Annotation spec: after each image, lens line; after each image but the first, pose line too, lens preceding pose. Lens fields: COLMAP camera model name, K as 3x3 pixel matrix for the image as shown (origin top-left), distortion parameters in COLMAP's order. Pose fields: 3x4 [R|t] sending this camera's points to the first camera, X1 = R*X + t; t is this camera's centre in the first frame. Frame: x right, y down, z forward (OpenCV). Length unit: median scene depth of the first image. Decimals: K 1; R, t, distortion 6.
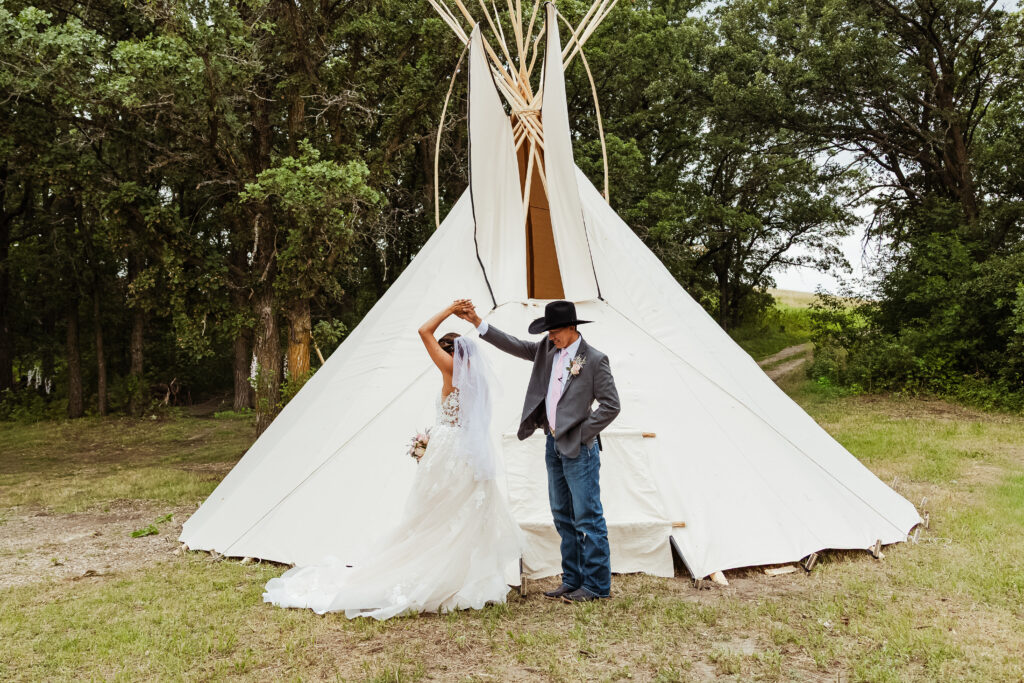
lens RADIAL K [[931.8, 0, 513.6], [0, 931.8, 345.0], [0, 0, 1]] dist [0.012095, -0.048610]
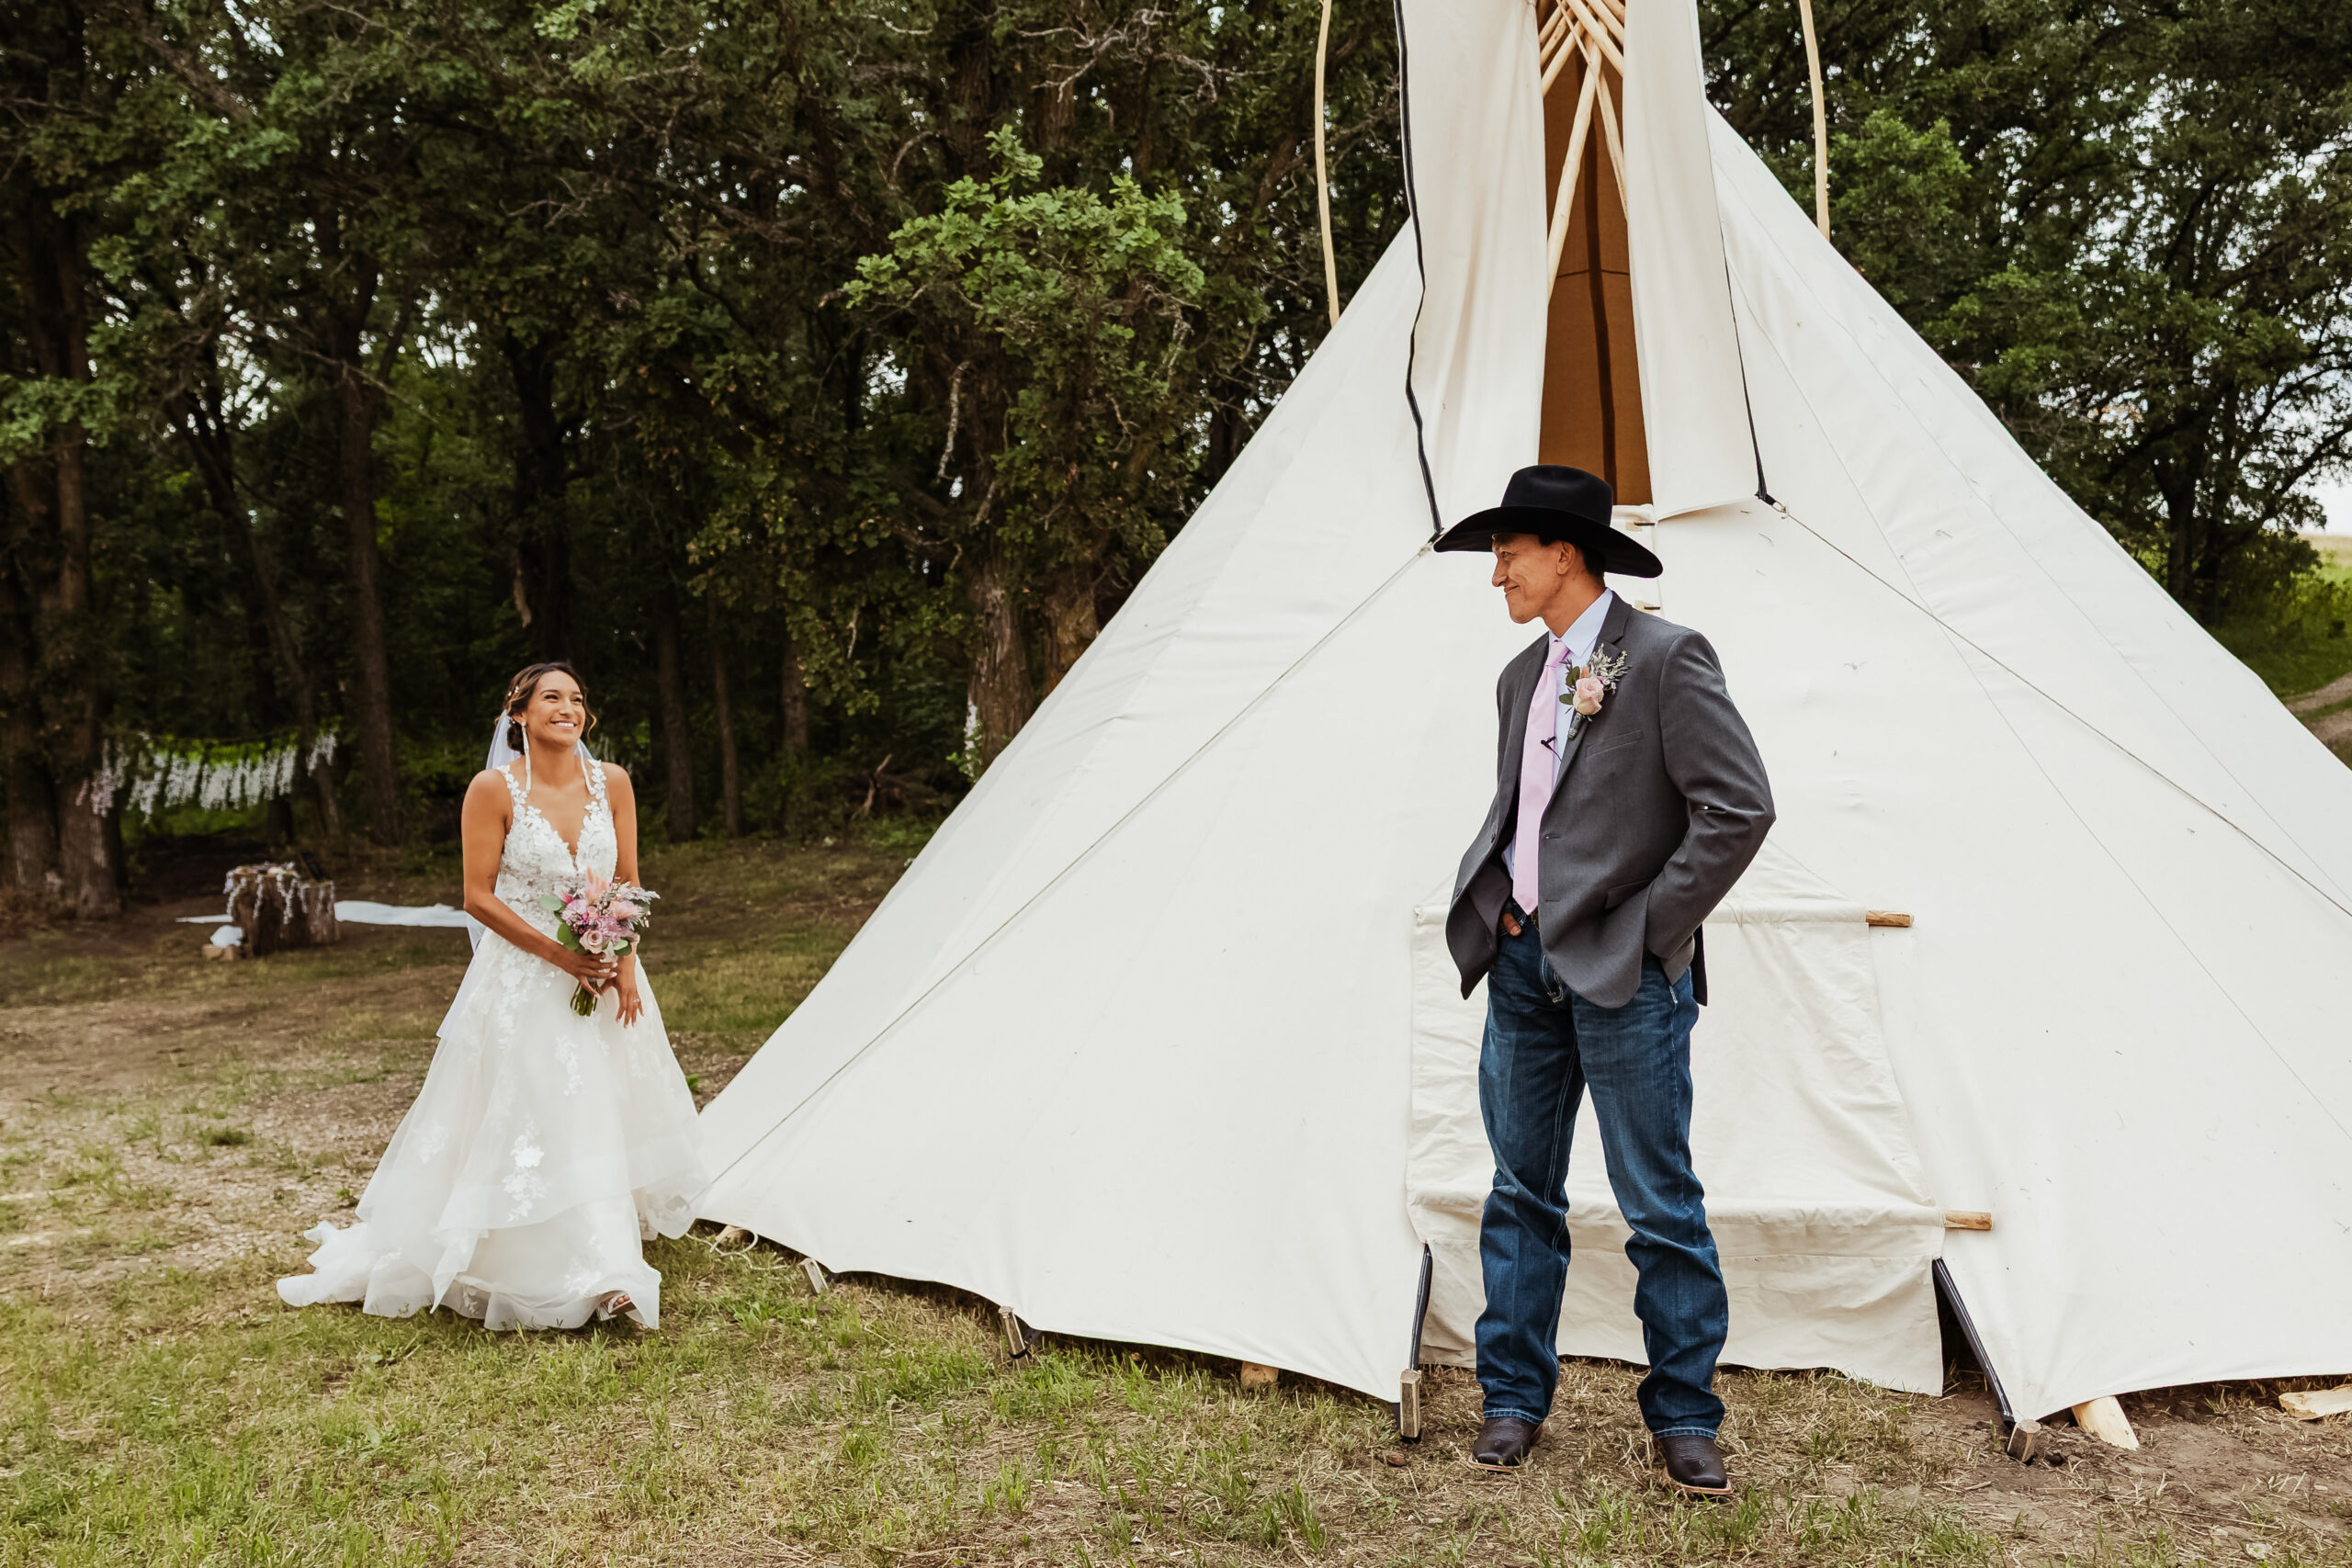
lens RADIAL K [[1979.1, 0, 1122.3], [0, 1979.1, 953.4], [0, 0, 1]] dist [-0.006478, 0.011817]
pose [[0.965479, 0.020363, -0.259682, 0.032724], [0.014295, 0.991295, 0.130879, 0.008258], [0.260087, -0.130073, 0.956784, 0.139616]]
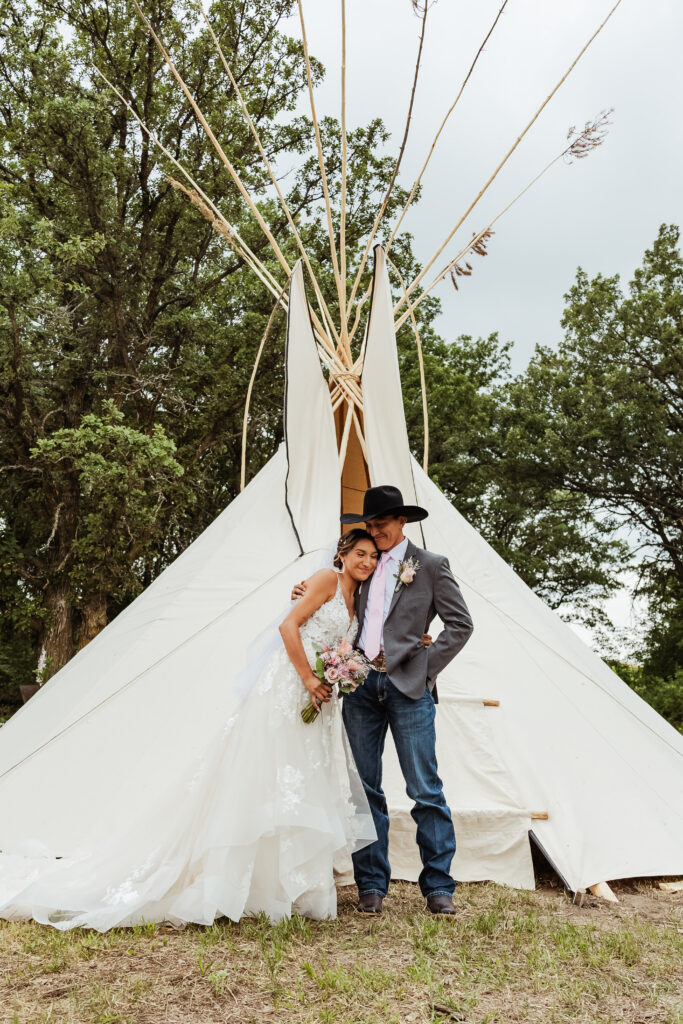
lens RADIAL K [[815.7, 0, 358.3], [0, 815.7, 563.2], [0, 0, 1]] dist [-0.004846, 0.011672]
pose [[0.996755, 0.059792, 0.053902, -0.004487], [-0.050616, 0.986153, -0.157924, 0.044725], [-0.062598, 0.154684, 0.985979, 0.147260]]
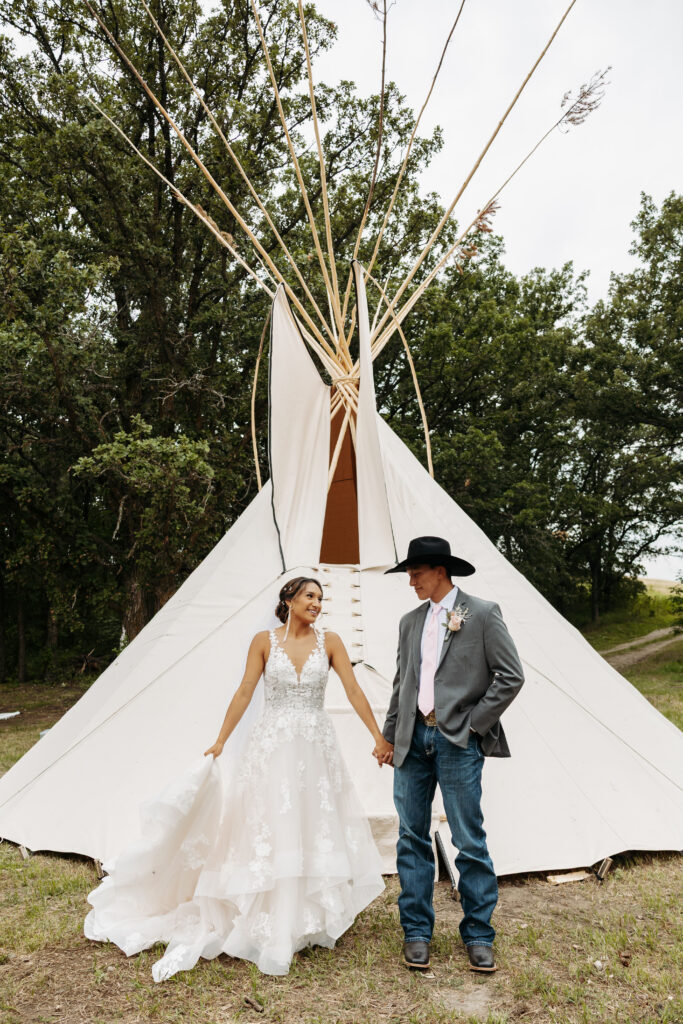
lens RADIAL K [[815.7, 0, 347.5], [0, 815.7, 596.0], [0, 0, 1]] dist [-0.004846, 0.011672]
pose [[0.996359, 0.007828, -0.084893, 0.062486], [-0.011068, 0.999226, -0.037752, 0.007593], [0.084532, 0.038554, 0.995675, 0.100735]]
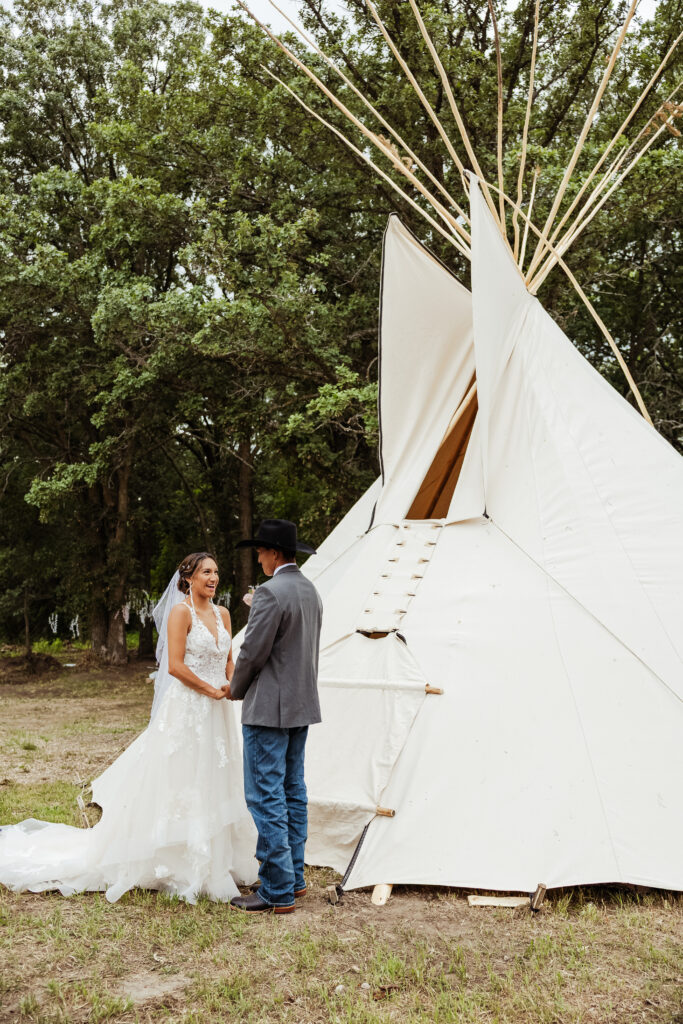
lens RADIAL K [[947.3, 0, 318.4], [0, 947.3, 510.3], [0, 0, 1]] dist [0.023309, 0.000000]
pose [[0.806382, -0.047277, -0.589502, 0.253440], [0.009120, 0.997675, -0.067536, -0.000275], [0.591324, 0.049084, 0.804939, 0.141386]]
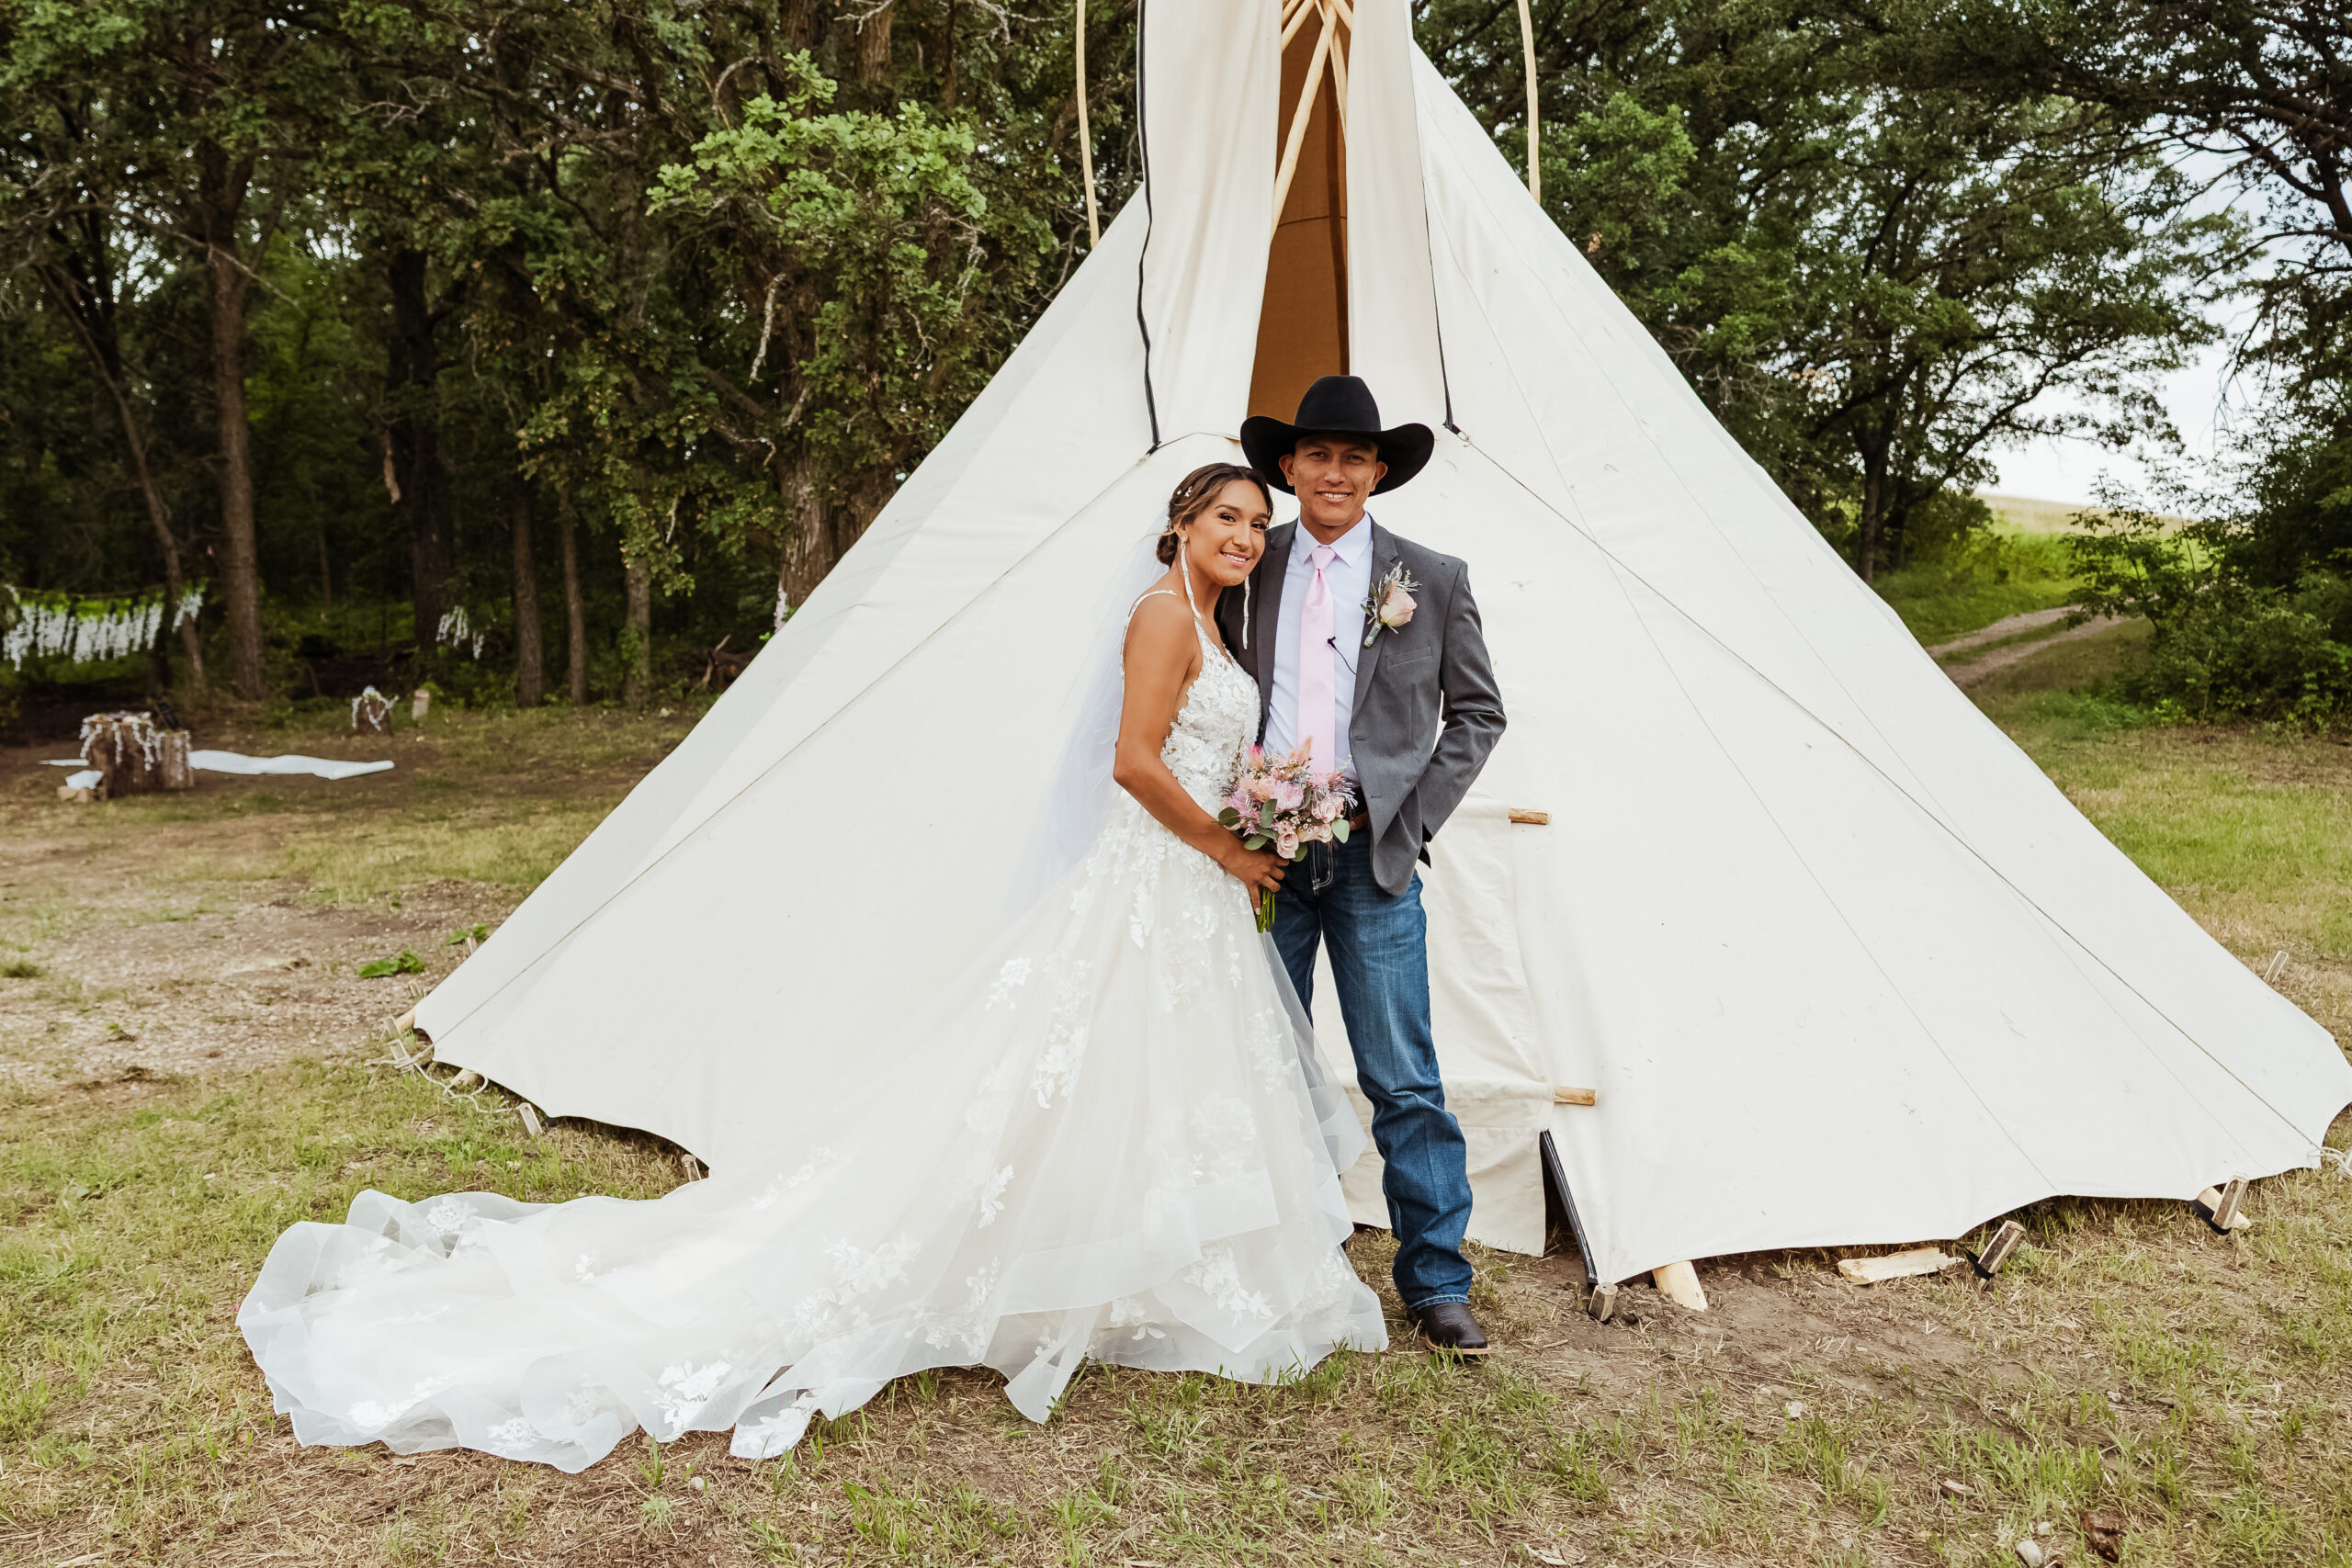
lens RADIAL K [[1766.7, 0, 1073.6], [0, 1766.7, 859.1], [0, 0, 1]] dist [0.000540, -0.003380]
pose [[0.979864, 0.056118, -0.191618, 0.050116], [-0.027295, 0.988330, 0.149865, 0.009229], [0.197792, -0.141617, 0.969960, 0.158462]]
